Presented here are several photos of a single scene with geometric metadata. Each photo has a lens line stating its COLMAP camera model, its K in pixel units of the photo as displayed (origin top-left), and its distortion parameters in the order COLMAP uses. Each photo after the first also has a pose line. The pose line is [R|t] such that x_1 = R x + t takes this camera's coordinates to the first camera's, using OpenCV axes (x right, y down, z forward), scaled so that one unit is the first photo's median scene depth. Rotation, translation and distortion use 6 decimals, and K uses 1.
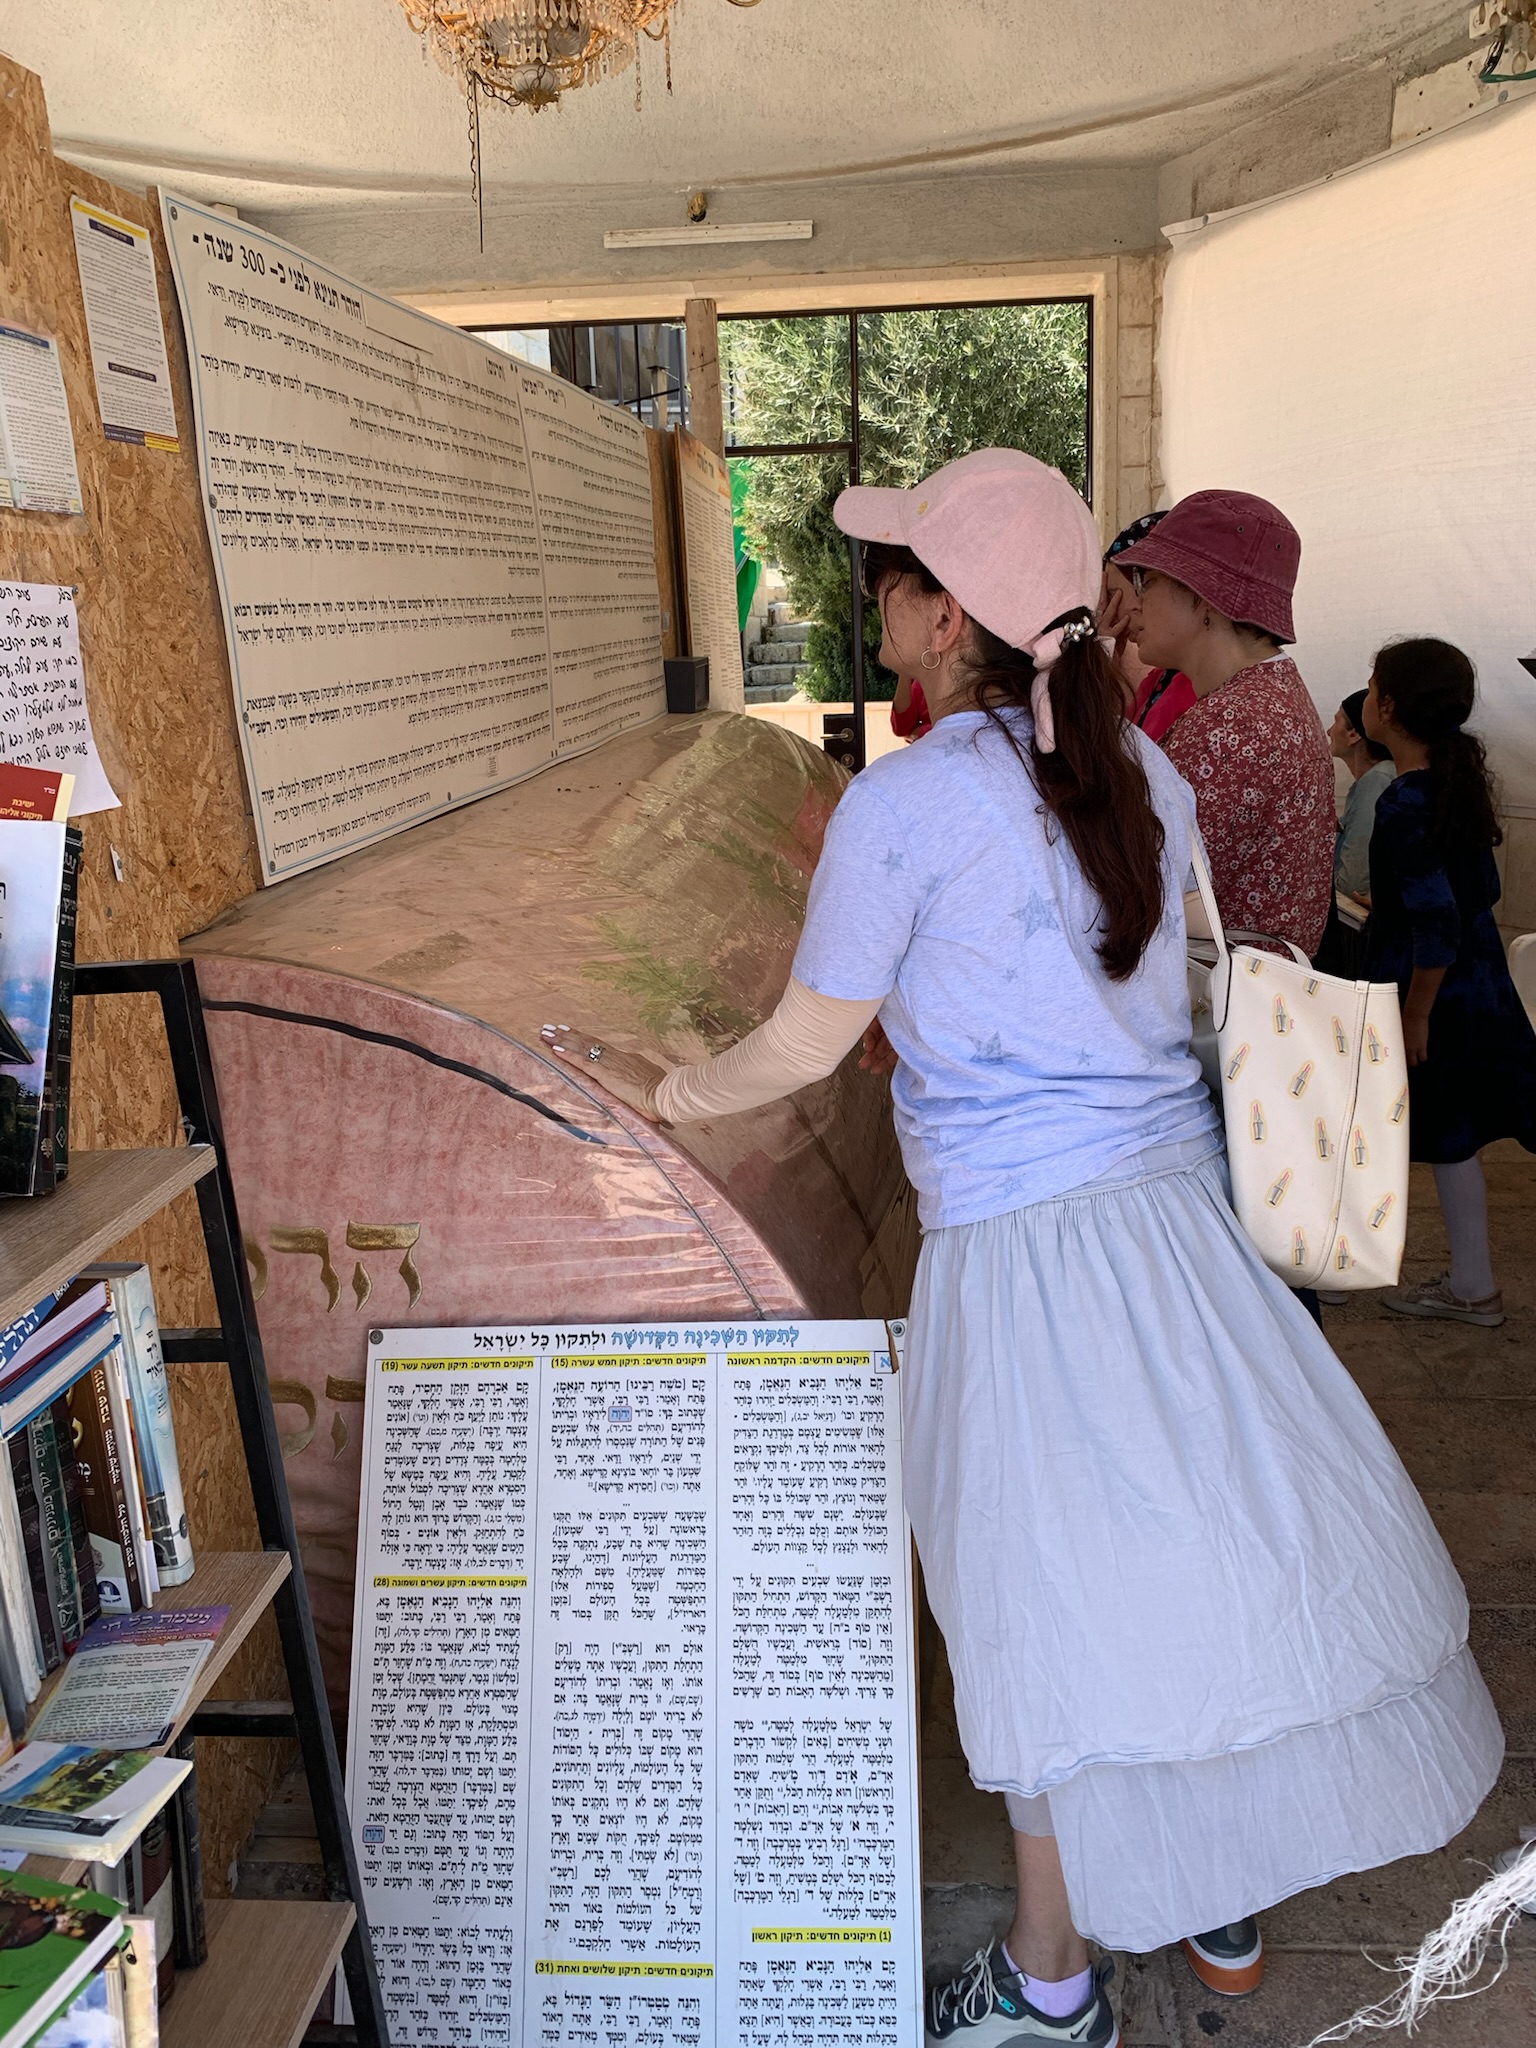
lens RADIAL K [[1576.0, 0, 778.2], [0, 1576.0, 1027.4], [0, 0, 1]] dist [-0.006450, -0.012043]
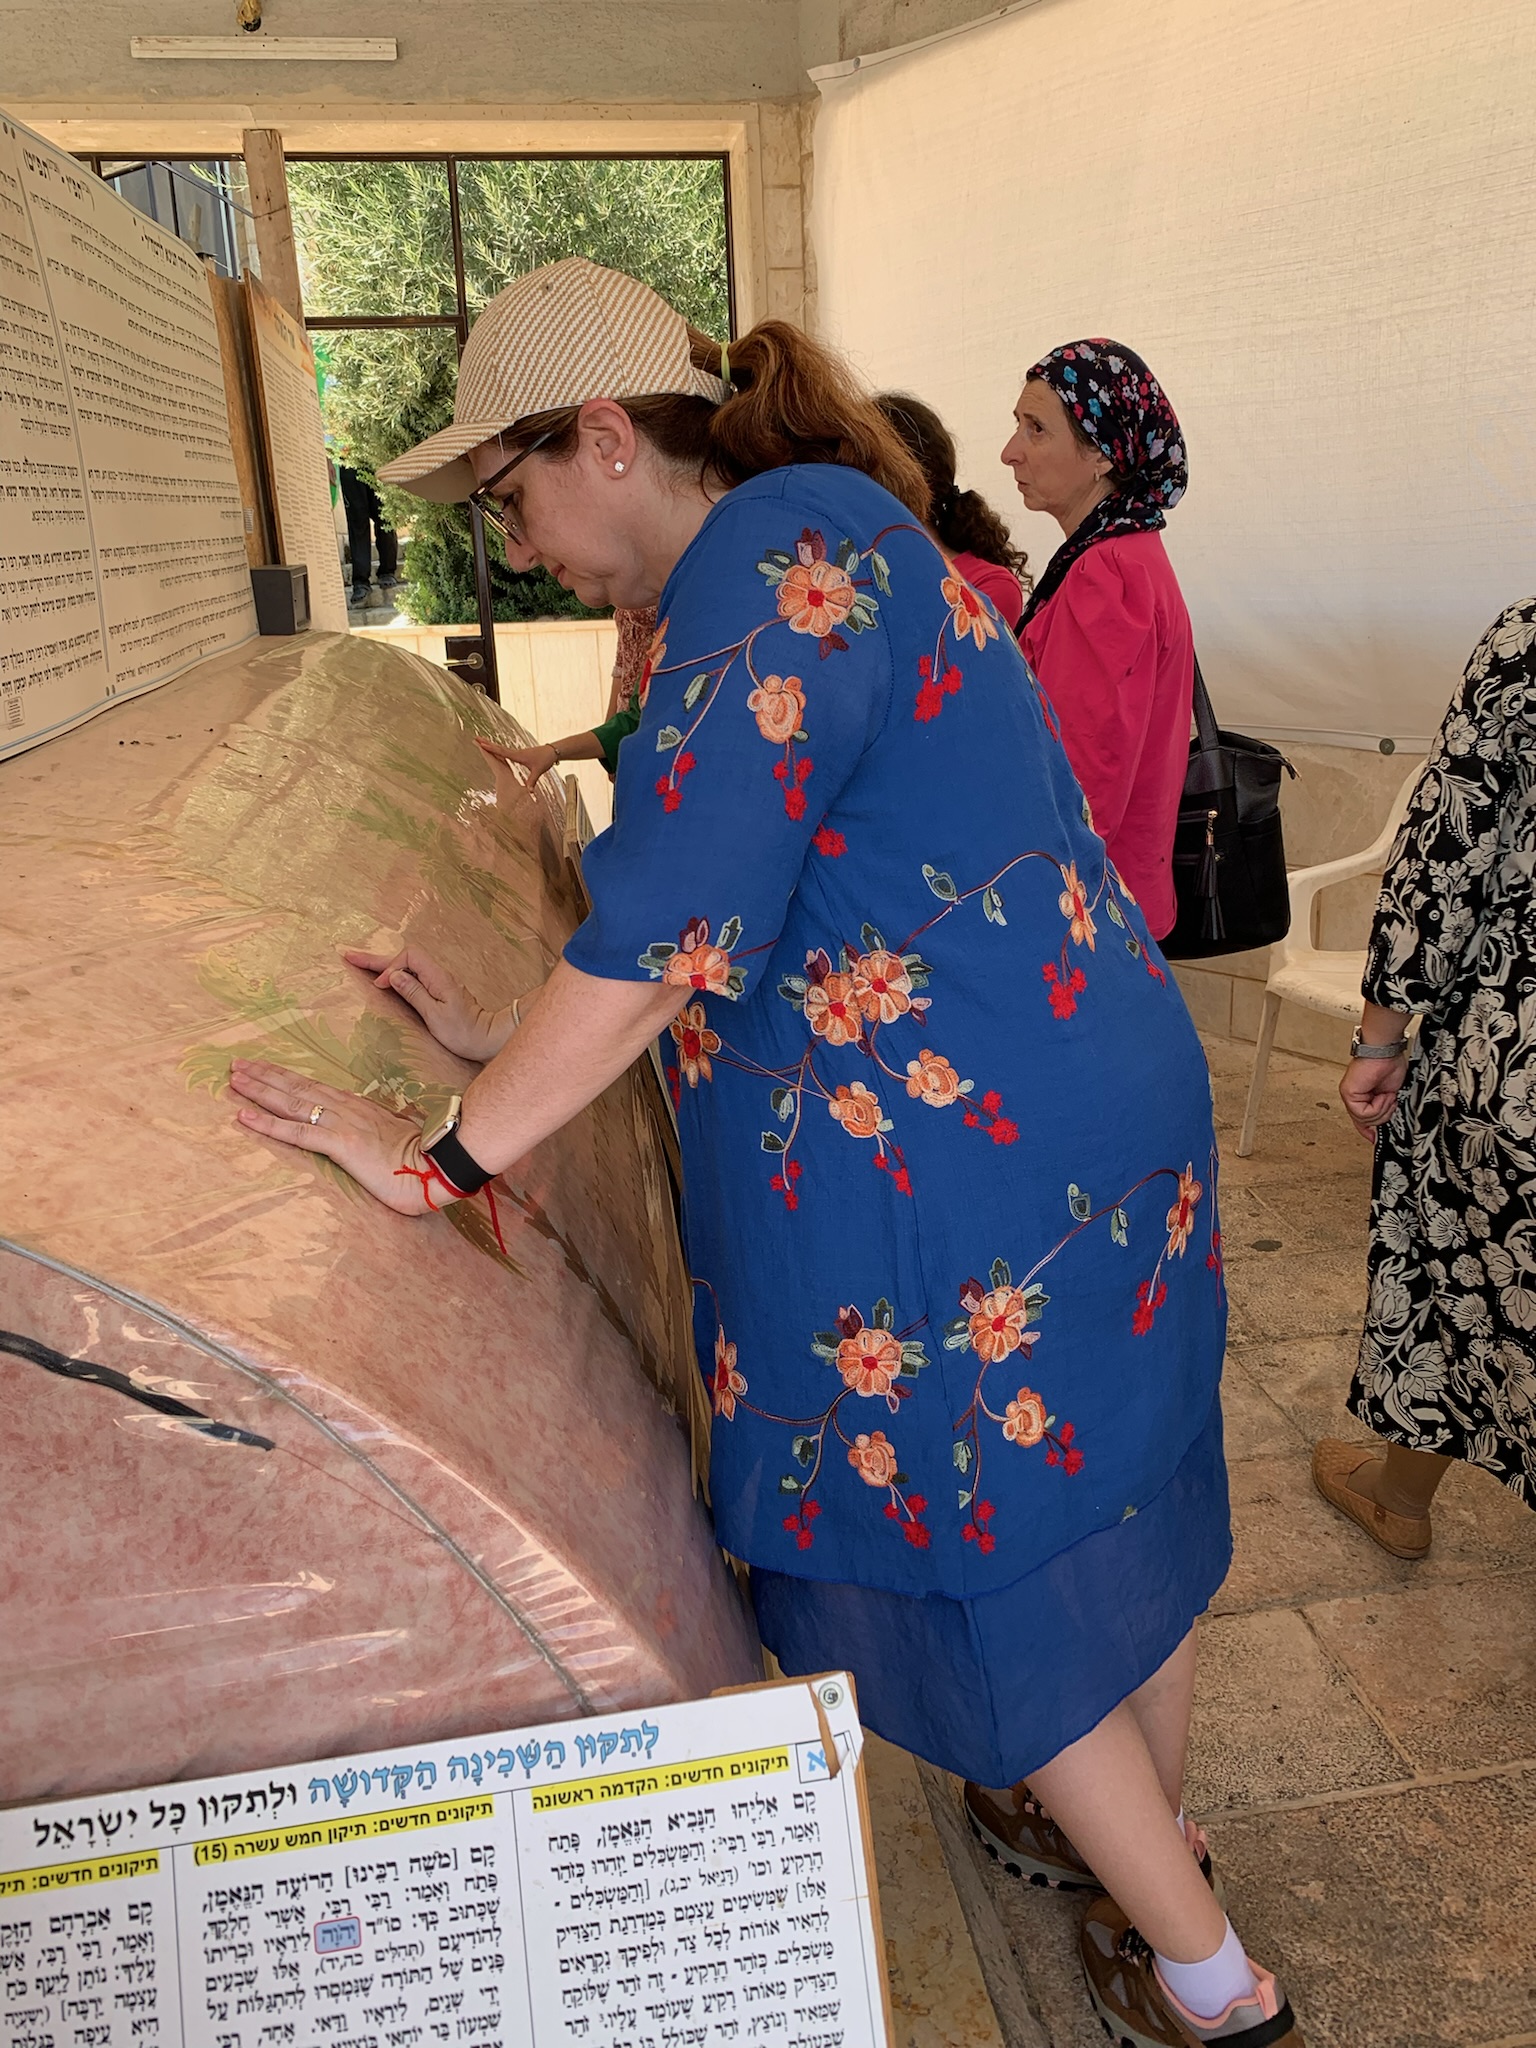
lens RADIAL K [[1576.0, 0, 762.2], [0, 1576.0, 1010.4], [0, 0, 1]] dist [-0.006450, -0.012043]
pose [[0.970011, -0.067863, 0.233396, -0.035558], [0.059858, 0.997355, 0.041220, -0.044706], [-0.235576, -0.026013, 0.971508, 0.255819]]
